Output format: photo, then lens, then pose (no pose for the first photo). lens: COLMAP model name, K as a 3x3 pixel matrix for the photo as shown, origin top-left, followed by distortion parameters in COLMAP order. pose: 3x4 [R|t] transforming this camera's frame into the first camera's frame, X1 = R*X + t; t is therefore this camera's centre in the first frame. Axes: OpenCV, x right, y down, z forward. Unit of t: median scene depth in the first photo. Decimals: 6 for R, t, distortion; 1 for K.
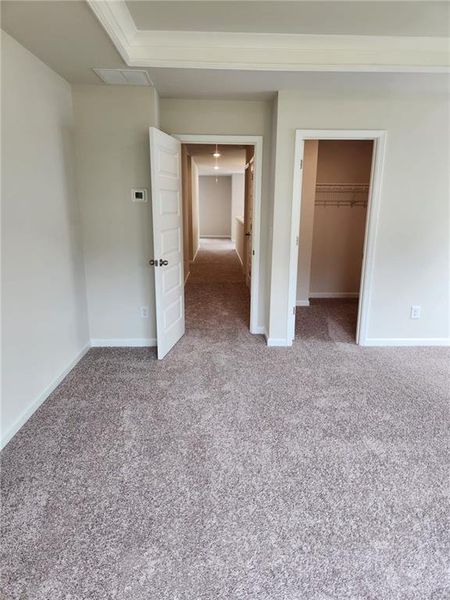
lens RADIAL K [[402.3, 0, 225.0], [0, 402.3, 300.0], [0, 0, 1]] dist [0.059157, -0.046930]
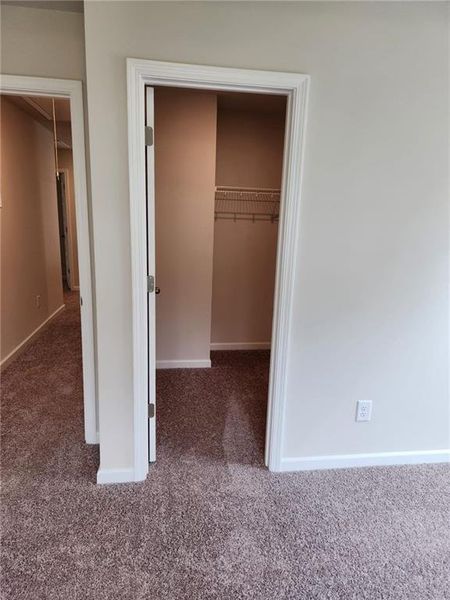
lens RADIAL K [[376.3, 0, 227.8], [0, 376.3, 302.0], [0, 0, 1]] dist [-0.001219, -0.000650]
pose [[0.992788, -0.000141, 0.119885, 0.211619], [0.001719, 0.999913, -0.013053, -0.112125], [-0.119872, 0.013165, 0.992702, 0.487914]]
